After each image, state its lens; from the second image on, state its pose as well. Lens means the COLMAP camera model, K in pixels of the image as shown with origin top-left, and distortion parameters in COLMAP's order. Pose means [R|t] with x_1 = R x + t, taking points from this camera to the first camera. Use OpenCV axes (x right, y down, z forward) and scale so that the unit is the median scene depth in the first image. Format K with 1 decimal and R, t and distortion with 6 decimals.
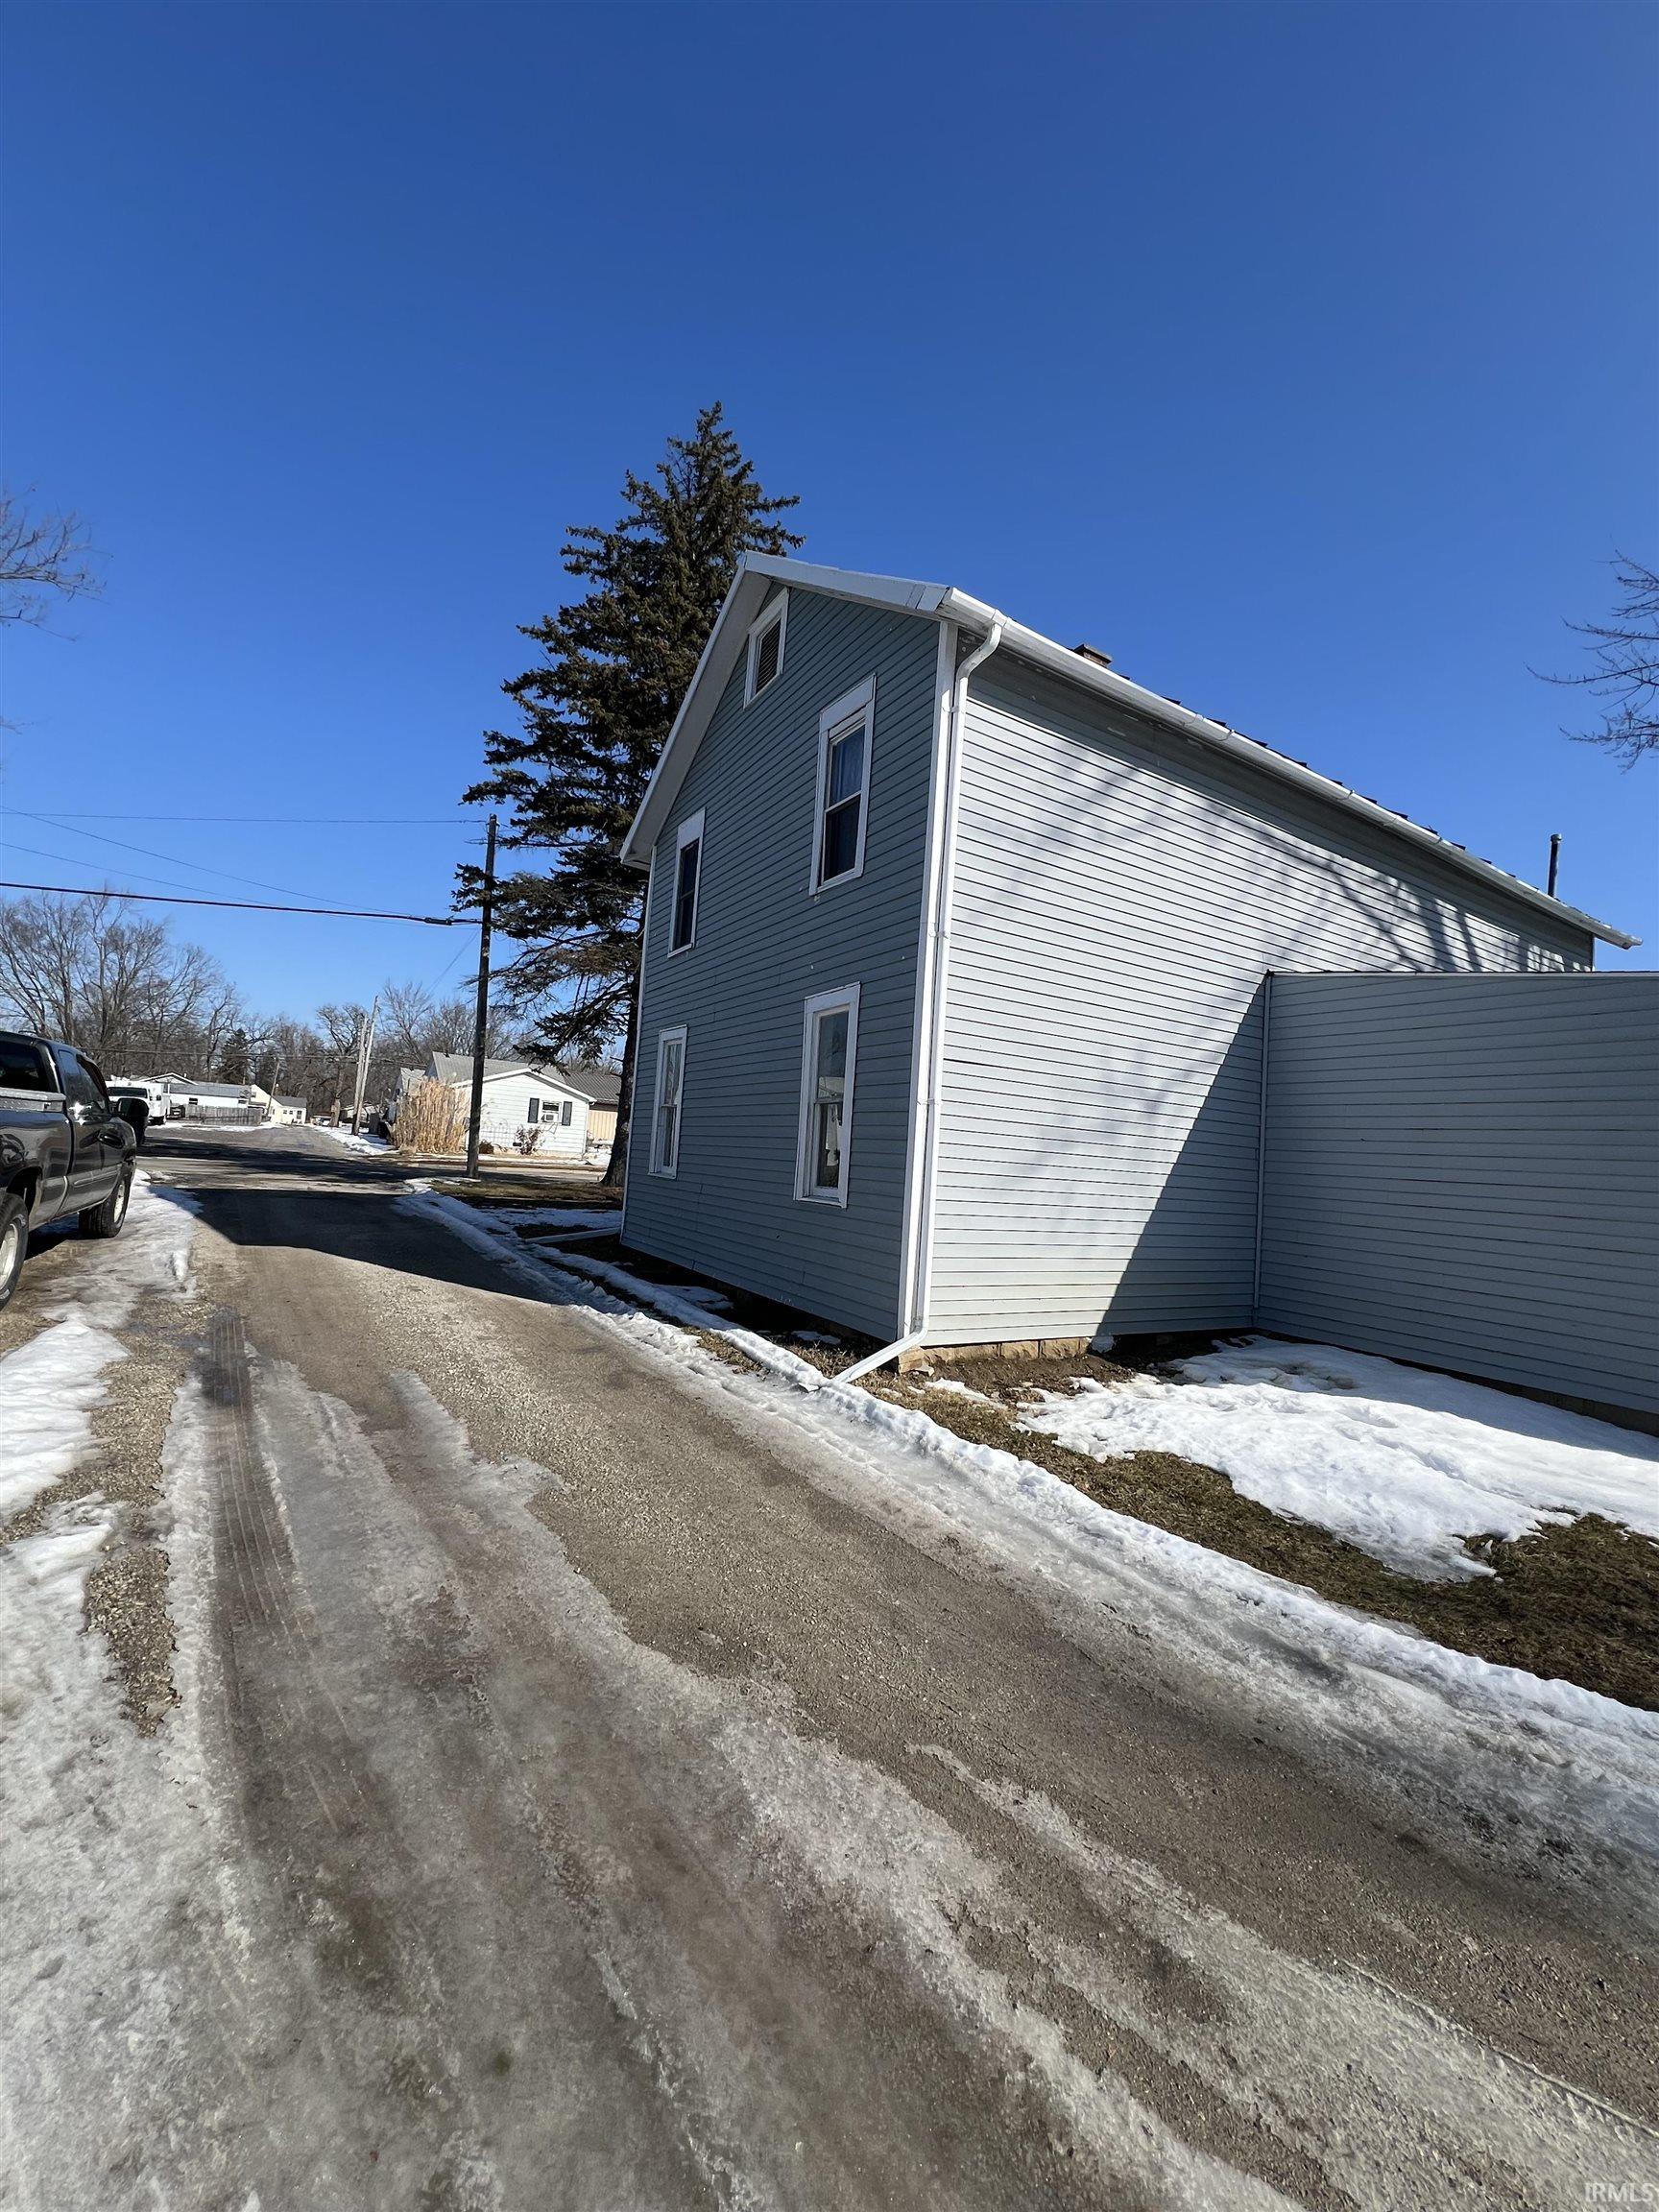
lens RADIAL K [[888.8, 0, 830.6], [0, 888.8, 1093.1], [0, 0, 1]] dist [0.000025, 0.000512]
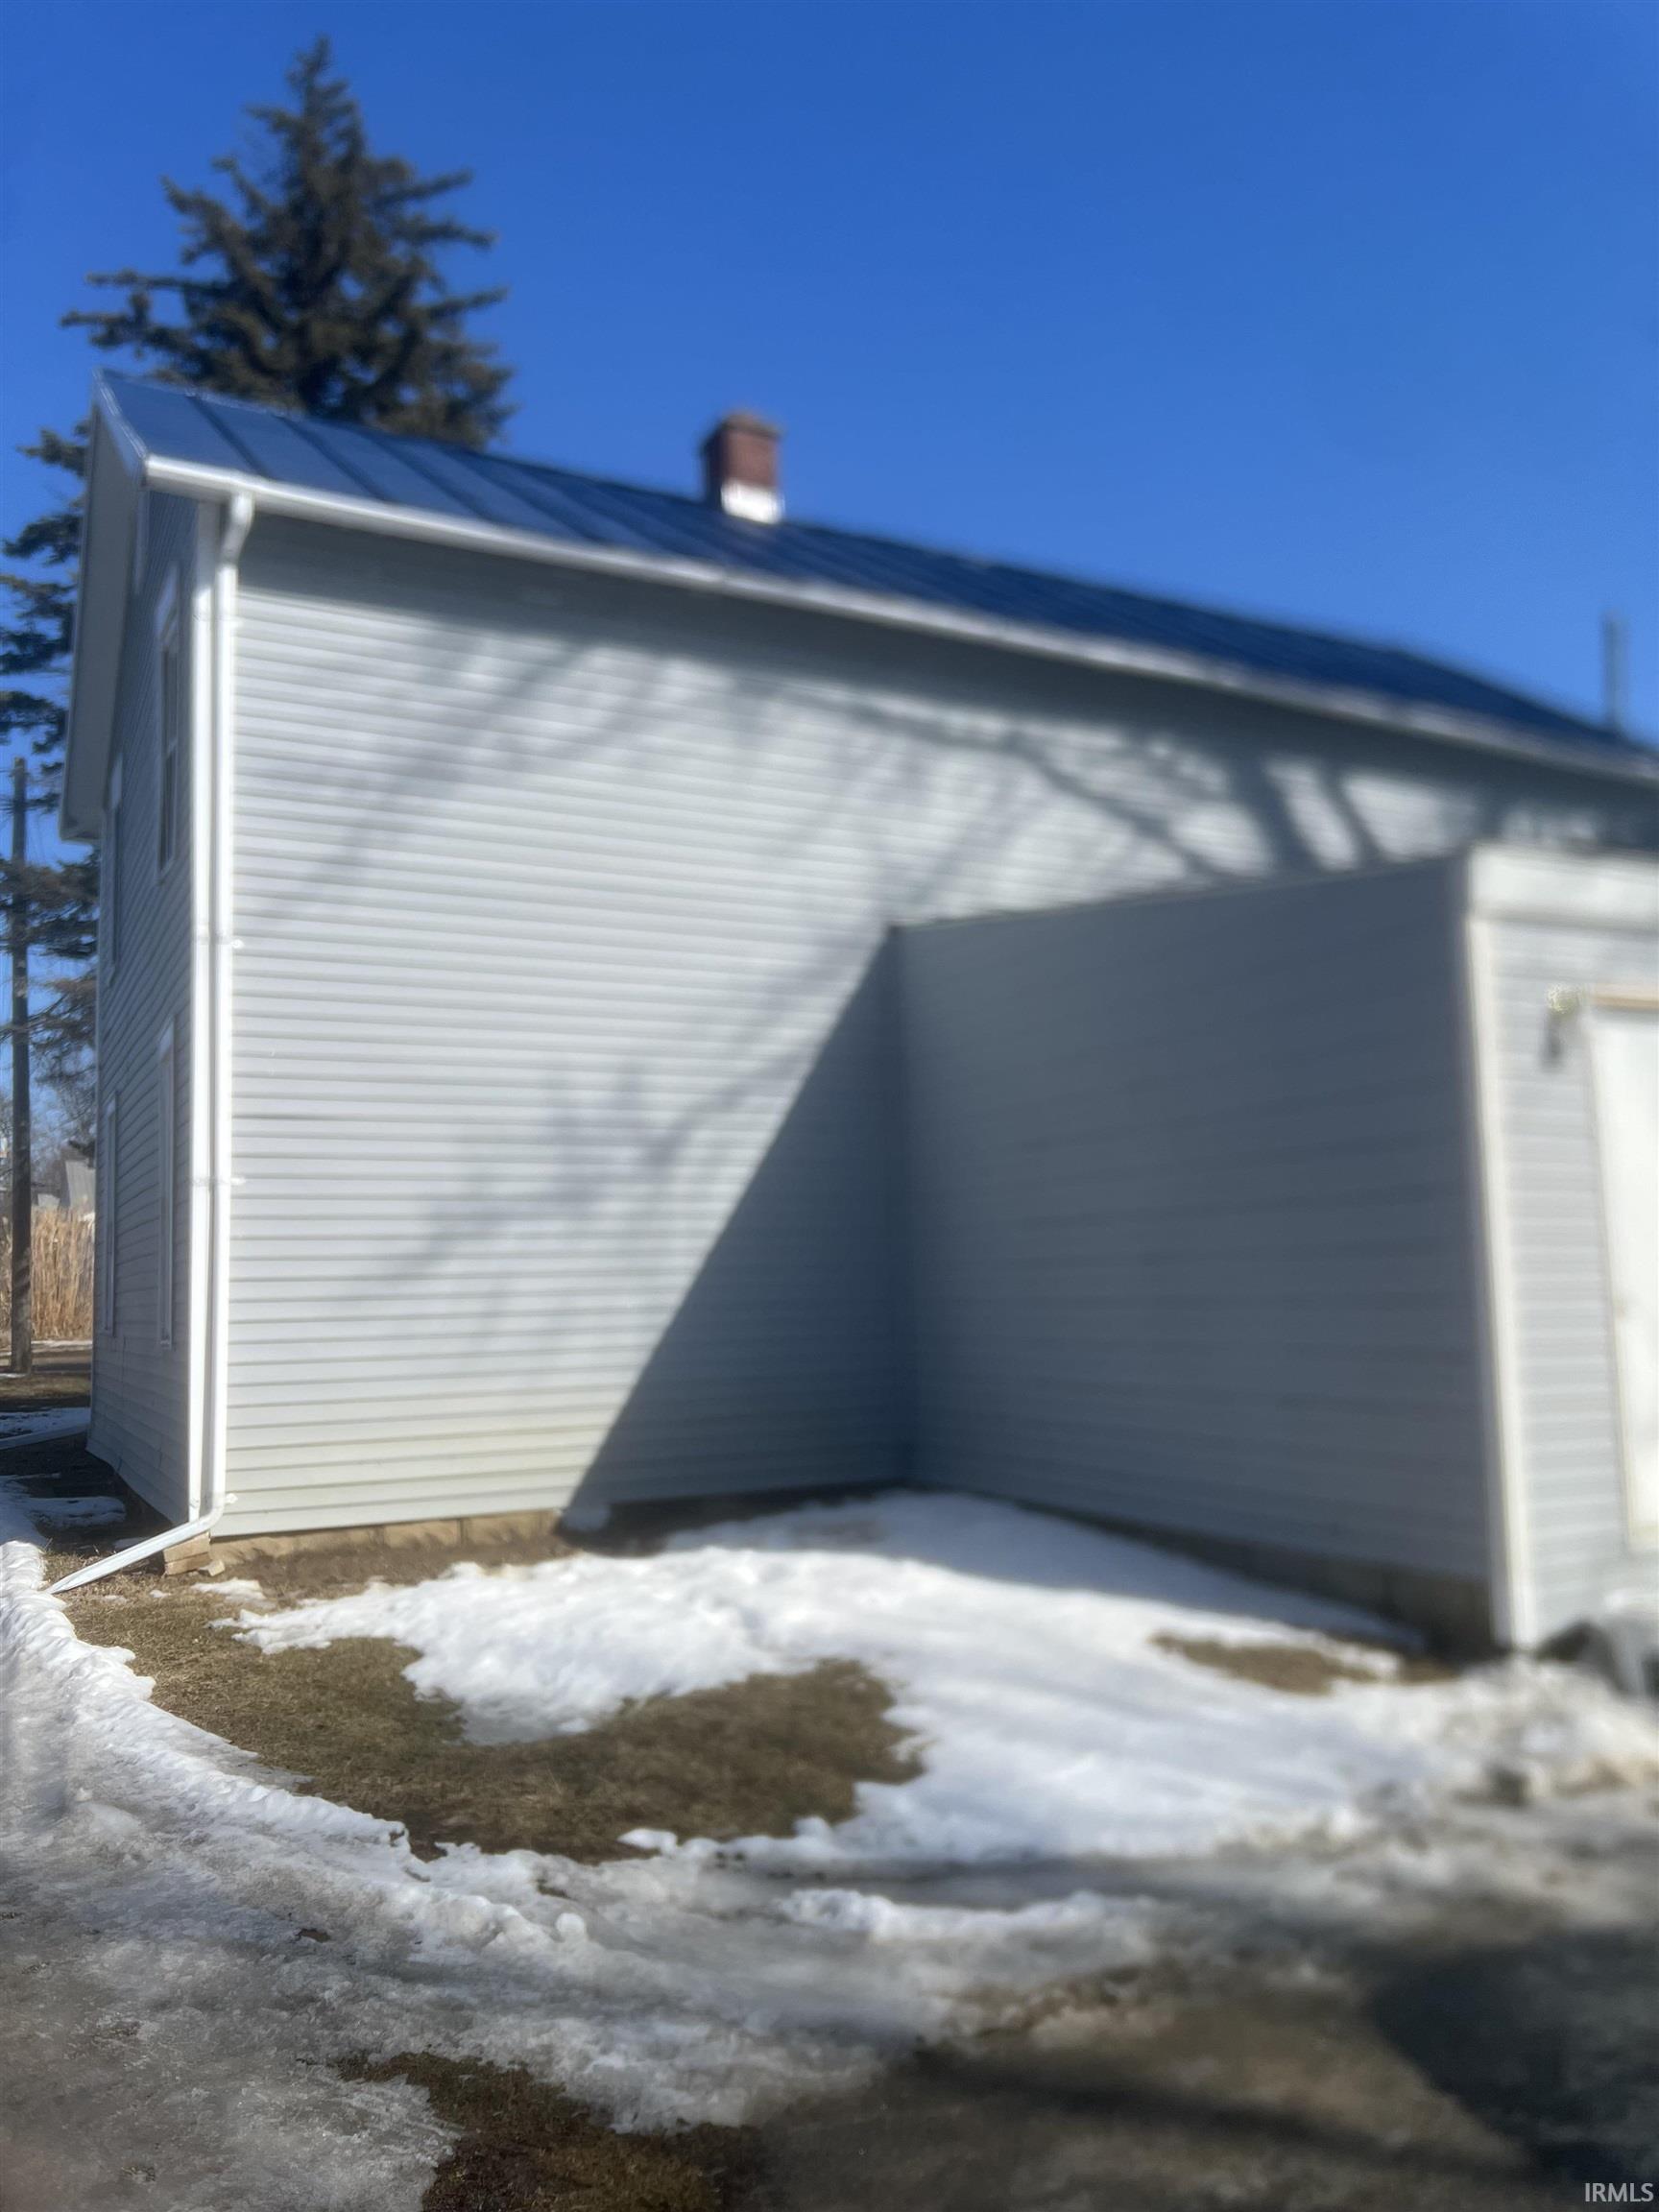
lens RADIAL K [[1667.9, 0, 828.7], [0, 1667.9, 1114.3], [0, 0, 1]] dist [-0.008366, -0.013522]
pose [[0.993835, -0.099445, -0.049019, 0.574112], [0.098024, 0.994714, -0.030597, 0.039087], [0.051803, 0.025604, 0.998329, -0.234182]]
